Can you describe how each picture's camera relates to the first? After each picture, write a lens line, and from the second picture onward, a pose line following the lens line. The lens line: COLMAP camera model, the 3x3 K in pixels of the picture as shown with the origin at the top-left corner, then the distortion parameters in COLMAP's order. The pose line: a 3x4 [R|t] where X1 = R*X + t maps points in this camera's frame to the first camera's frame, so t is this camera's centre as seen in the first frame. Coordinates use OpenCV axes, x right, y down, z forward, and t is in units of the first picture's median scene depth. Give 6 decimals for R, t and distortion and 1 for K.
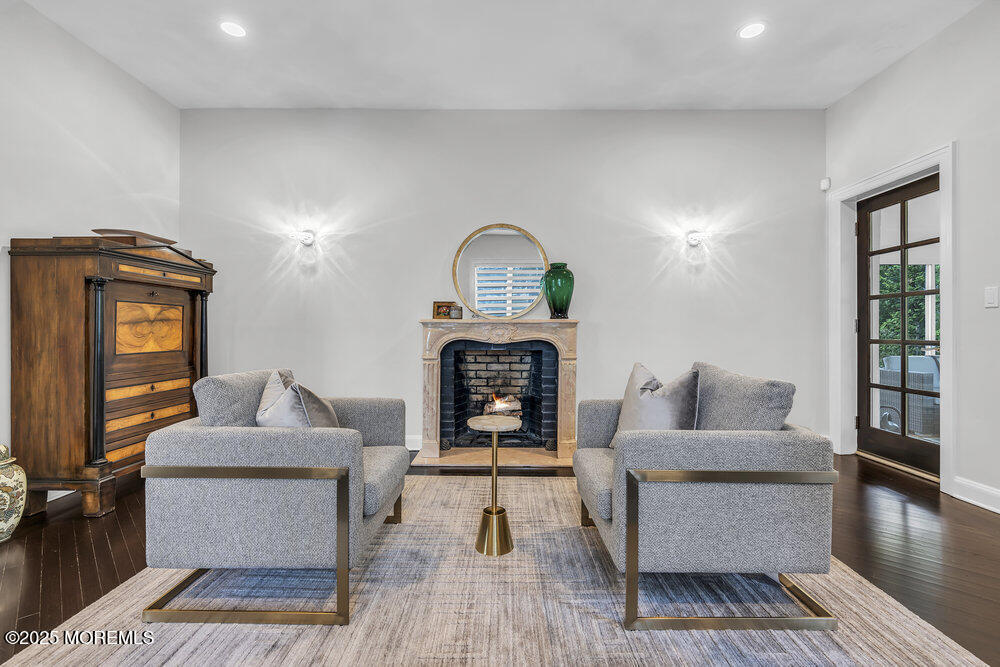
lens RADIAL K [[449.7, 0, 498.2], [0, 449.7, 332.0], [0, 0, 1]] dist [-0.009619, 0.000457]
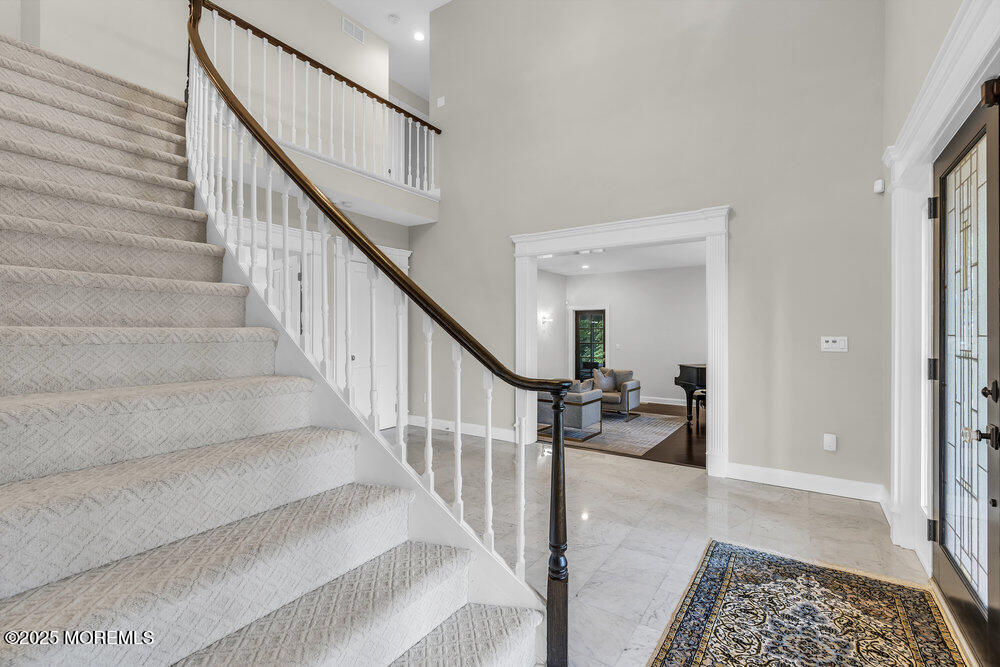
lens RADIAL K [[449.7, 0, 498.2], [0, 449.7, 332.0], [0, 0, 1]] dist [-0.009619, 0.000457]
pose [[0.556860, -0.001353, 0.830606, -1.995647], [0.005917, 0.999980, -0.002338, -0.142734], [-0.830586, 0.006217, 0.556856, -0.256781]]
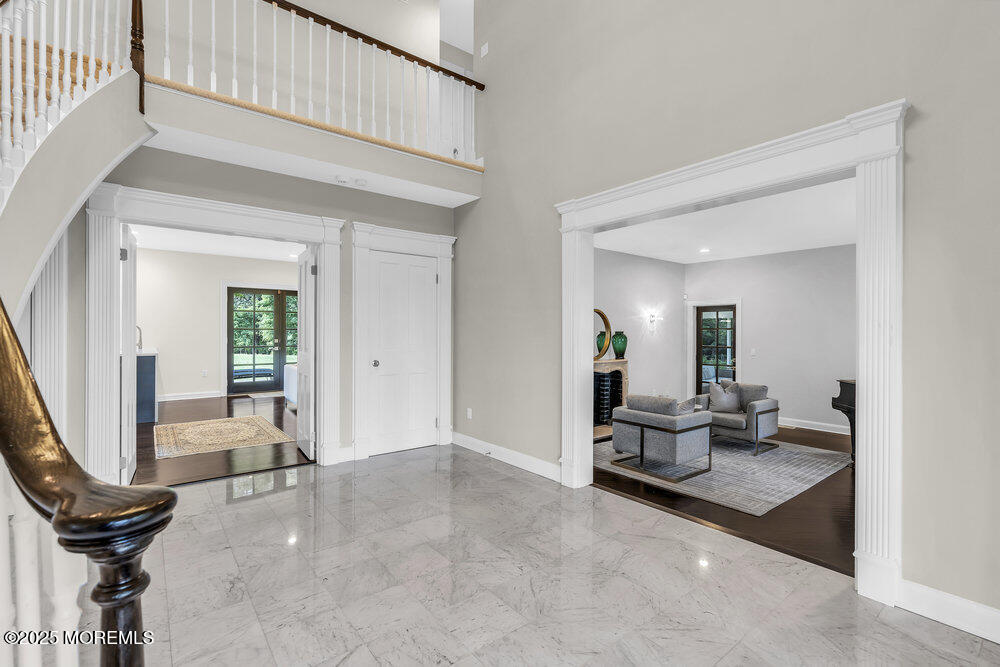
lens RADIAL K [[450.8, 0, 500.0], [0, 450.8, 333.5], [0, 0, 1]] dist [-0.007795, 0.000892]
pose [[0.778451, -0.002665, 0.627699, -1.568833], [0.002451, 0.999996, 0.001207, -0.149060], [-0.627700, 0.000599, 0.778455, -0.240770]]
